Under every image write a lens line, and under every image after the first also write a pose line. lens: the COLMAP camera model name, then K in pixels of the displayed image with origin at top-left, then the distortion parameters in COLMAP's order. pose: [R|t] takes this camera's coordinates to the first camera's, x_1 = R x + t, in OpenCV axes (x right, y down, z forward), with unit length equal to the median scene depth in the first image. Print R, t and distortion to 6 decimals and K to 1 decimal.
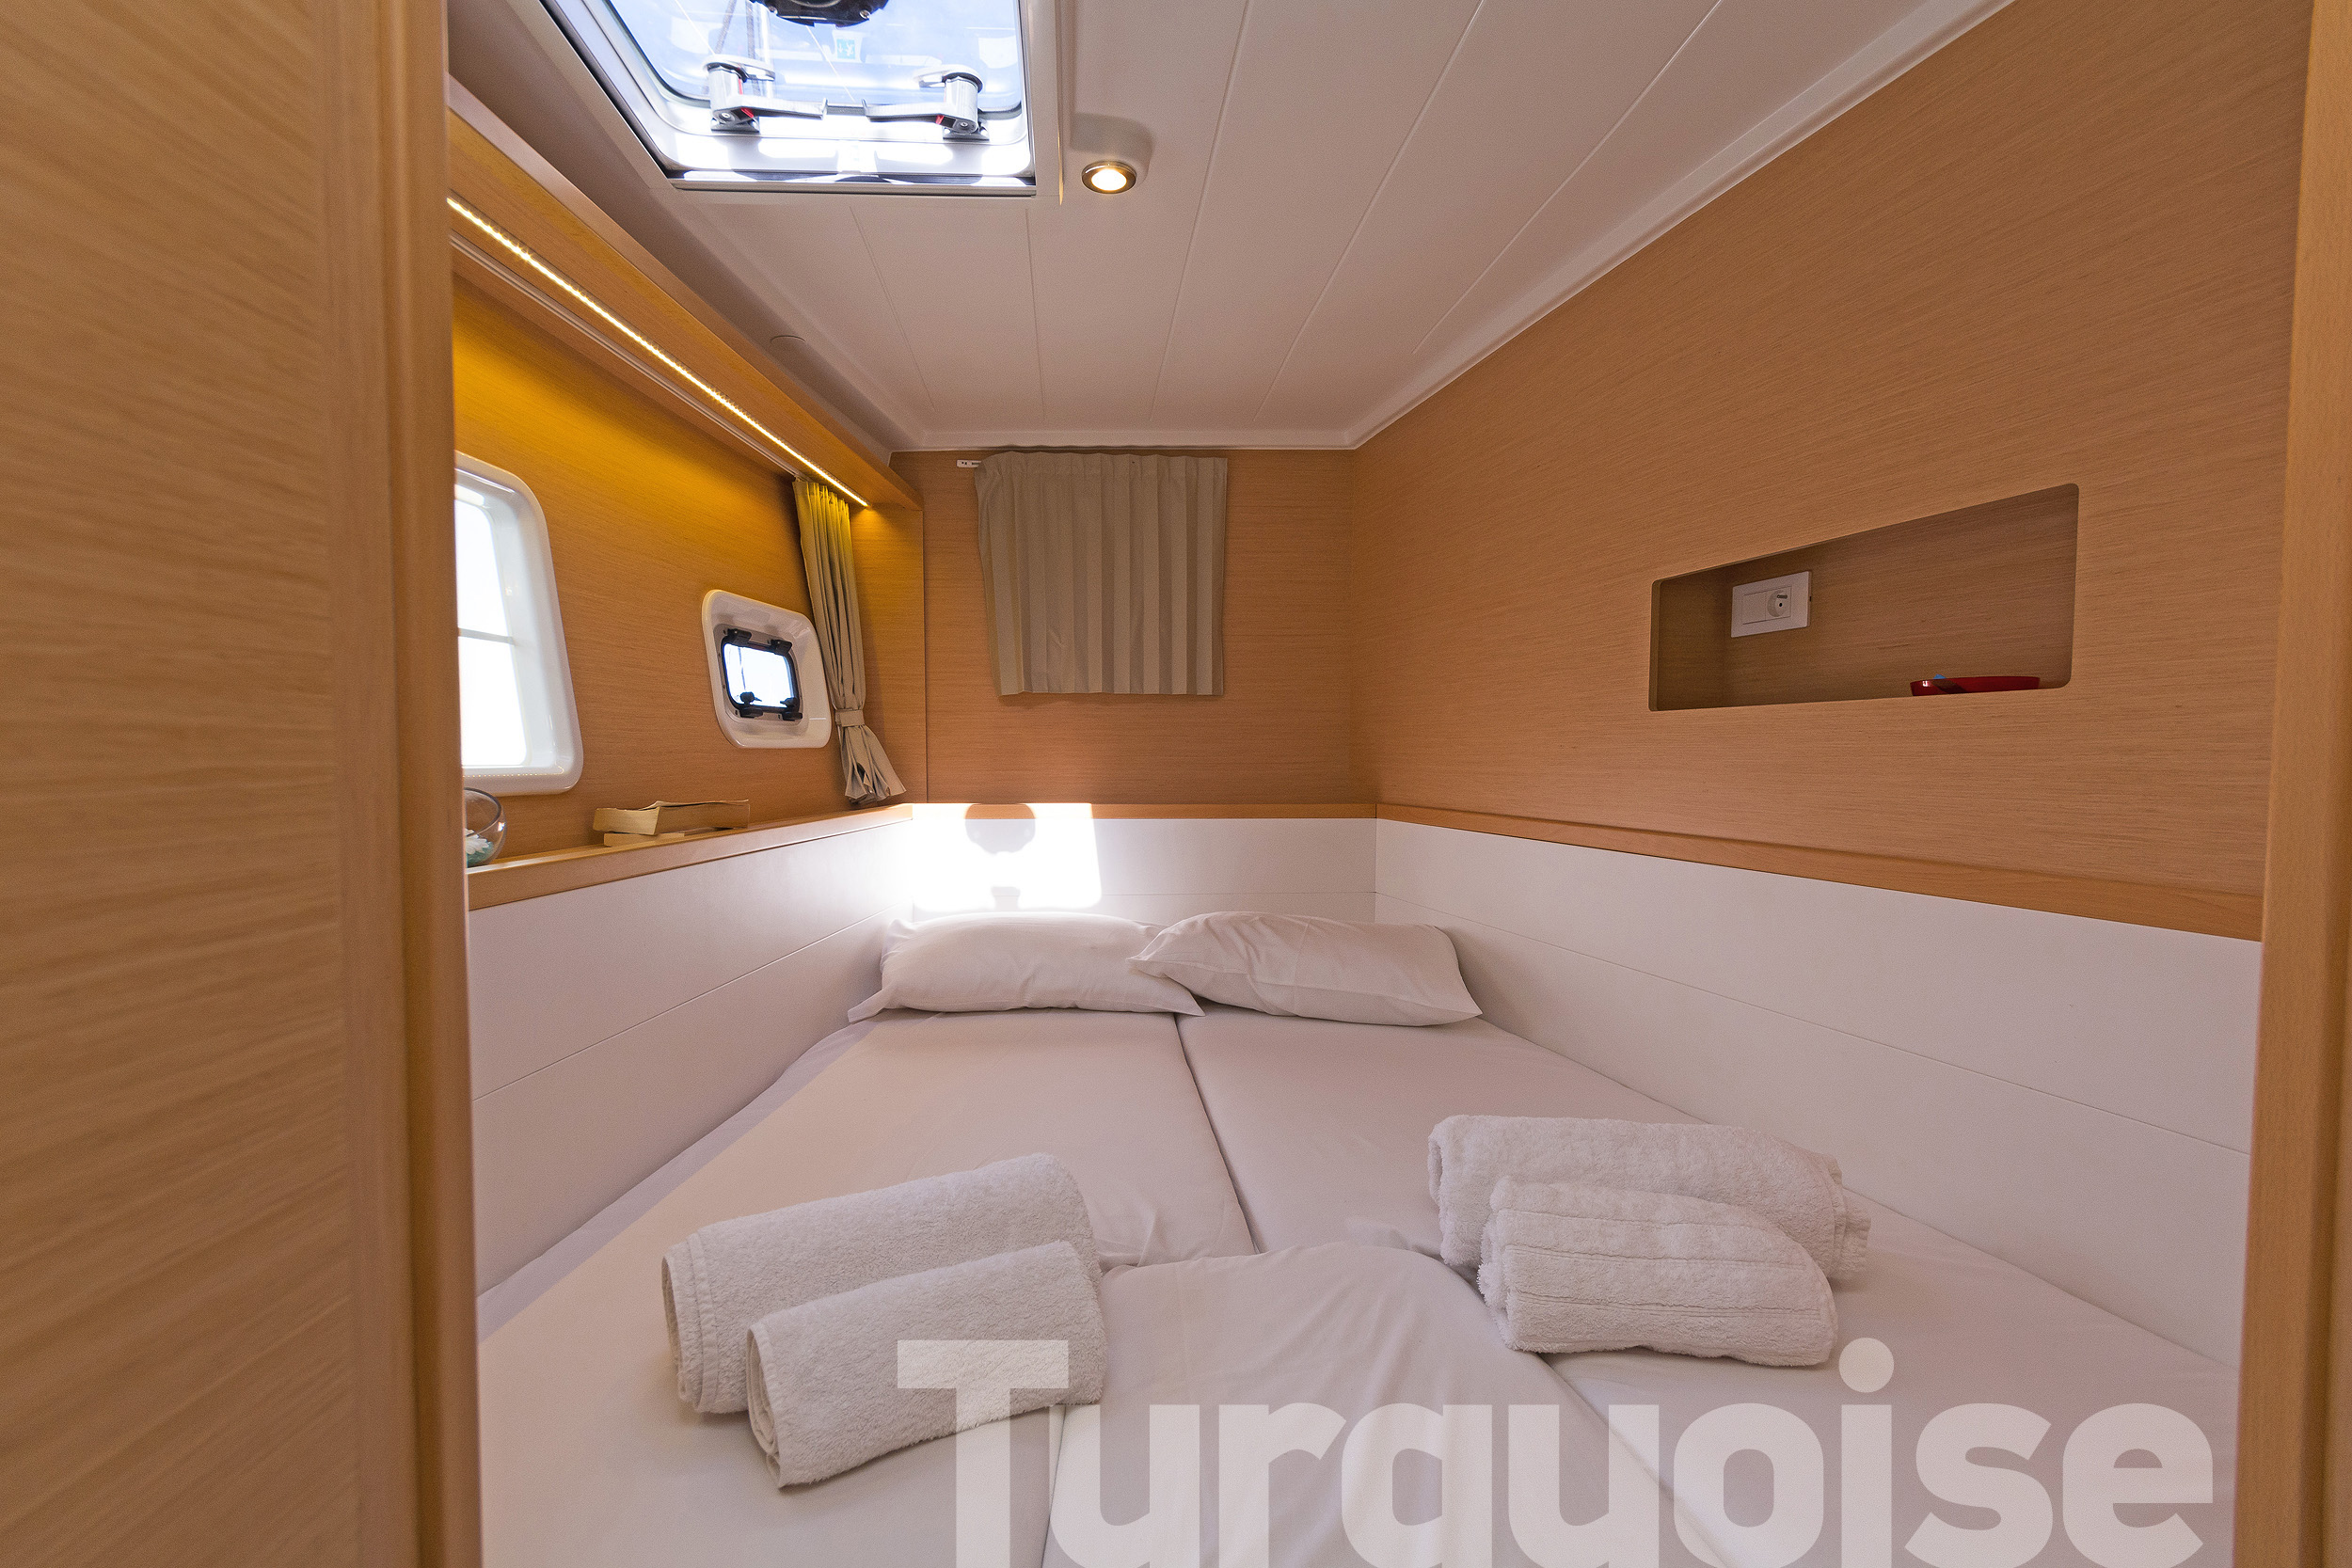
lens RADIAL K [[1055.4, 0, 1167.8], [0, 1055.4, 795.3], [0, 0, 1]] dist [0.002041, 0.000458]
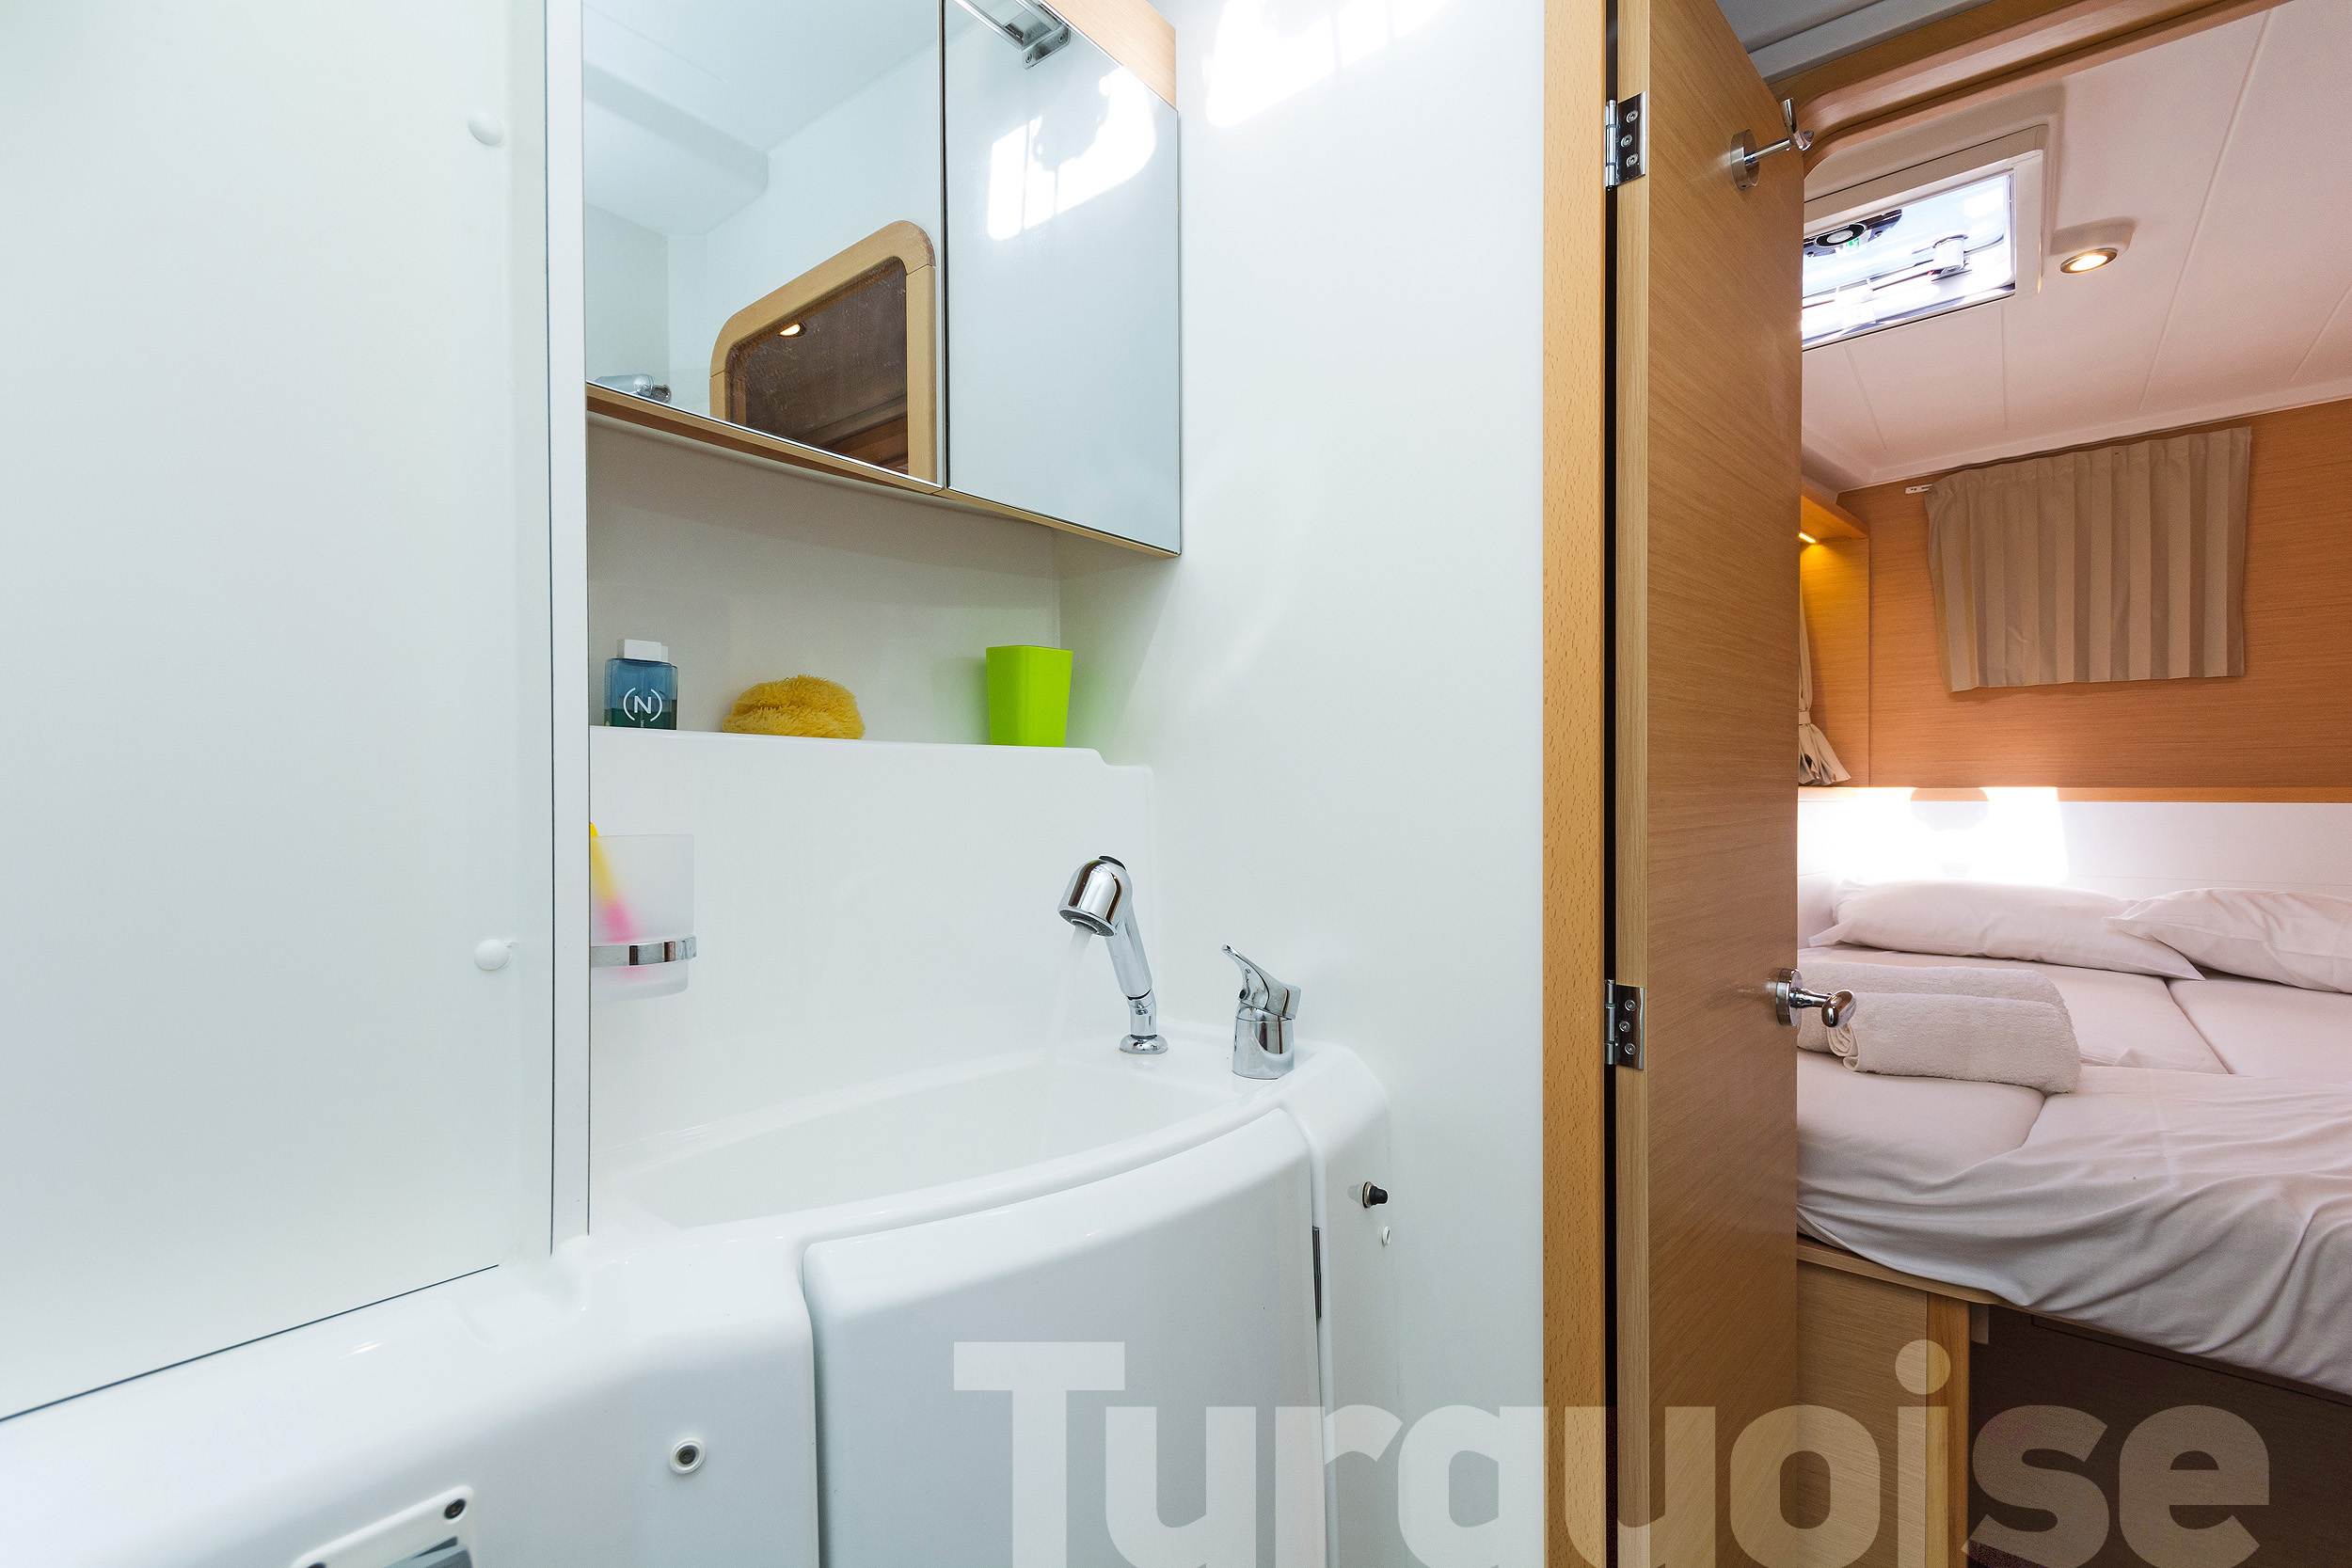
lens RADIAL K [[964.0, 0, 1216.5], [0, 964.0, 789.8], [0, 0, 1]] dist [0.002139, -0.003128]
pose [[0.706767, 0.005271, -0.707427, 0.016235], [-0.028298, 0.999383, -0.020826, 0.068076], [0.706881, 0.034738, 0.706479, -0.337635]]
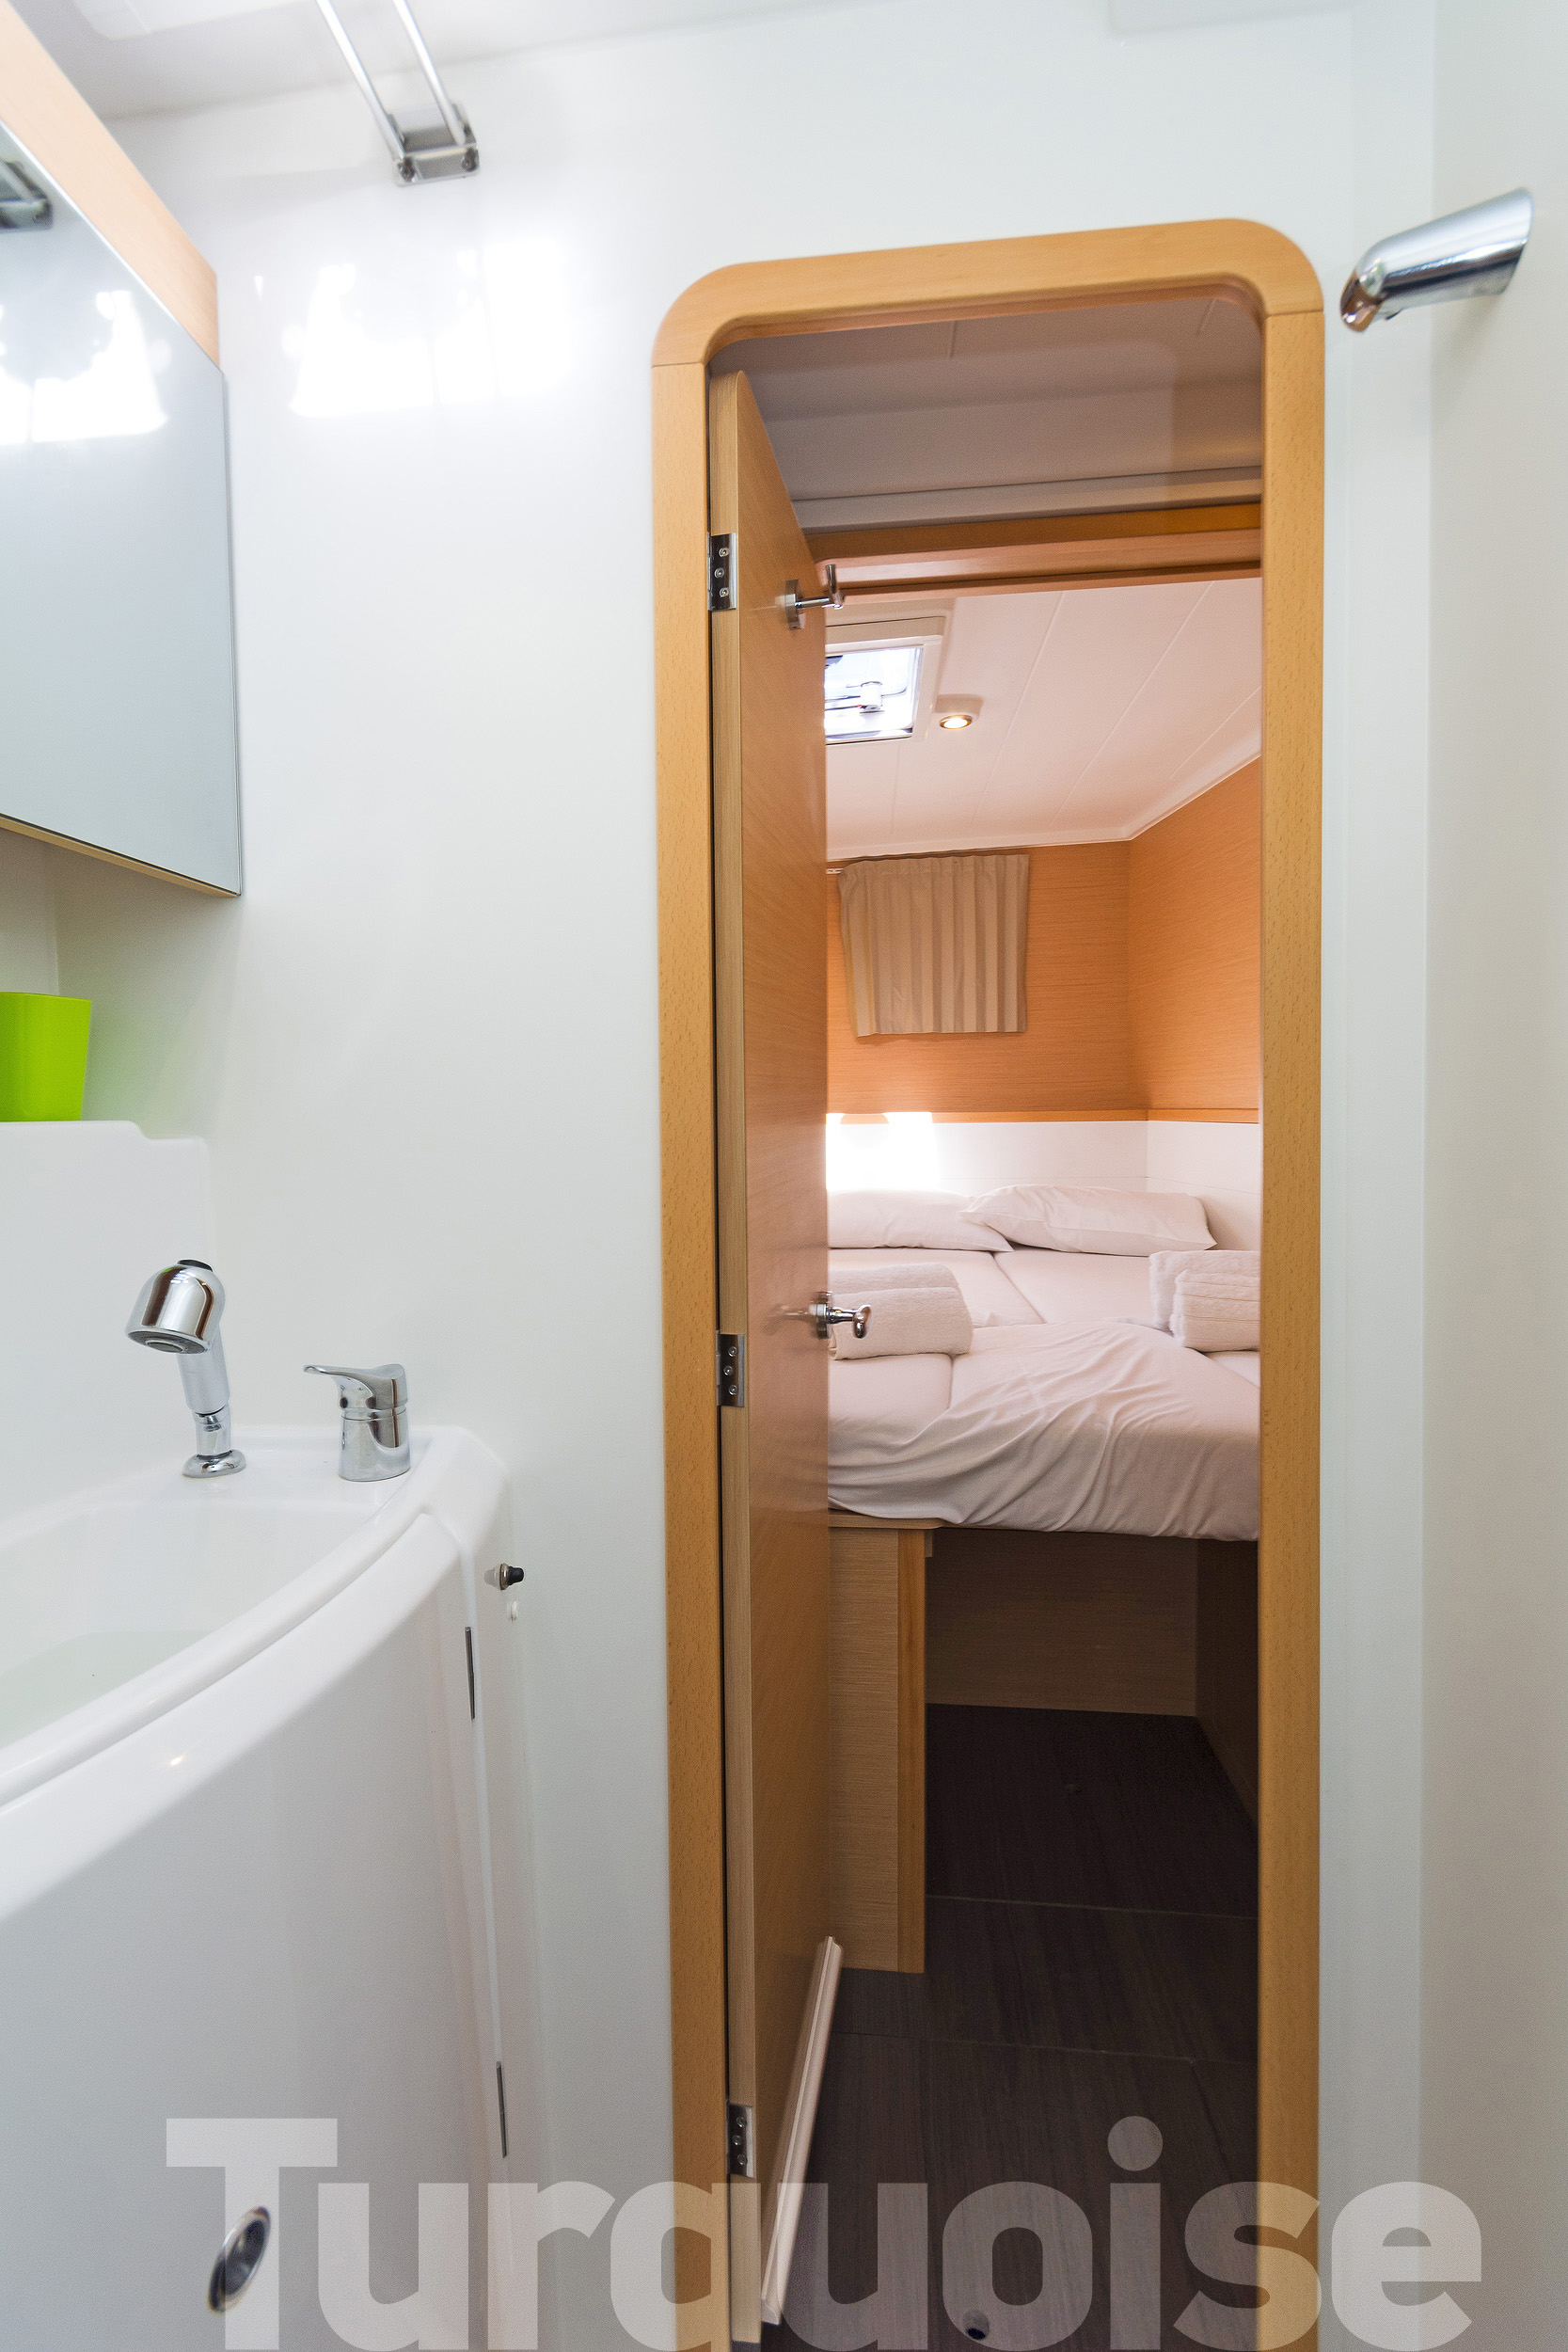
lens RADIAL K [[964.0, 0, 726.2], [0, 964.0, 1128.5], [0, 0, 1]] dist [0.002139, -0.003128]
pose [[0.969424, -0.003930, -0.245358, -0.021480], [0.001495, 0.999948, -0.010112, 0.051781], [0.245385, 0.009436, 0.969380, -0.360263]]
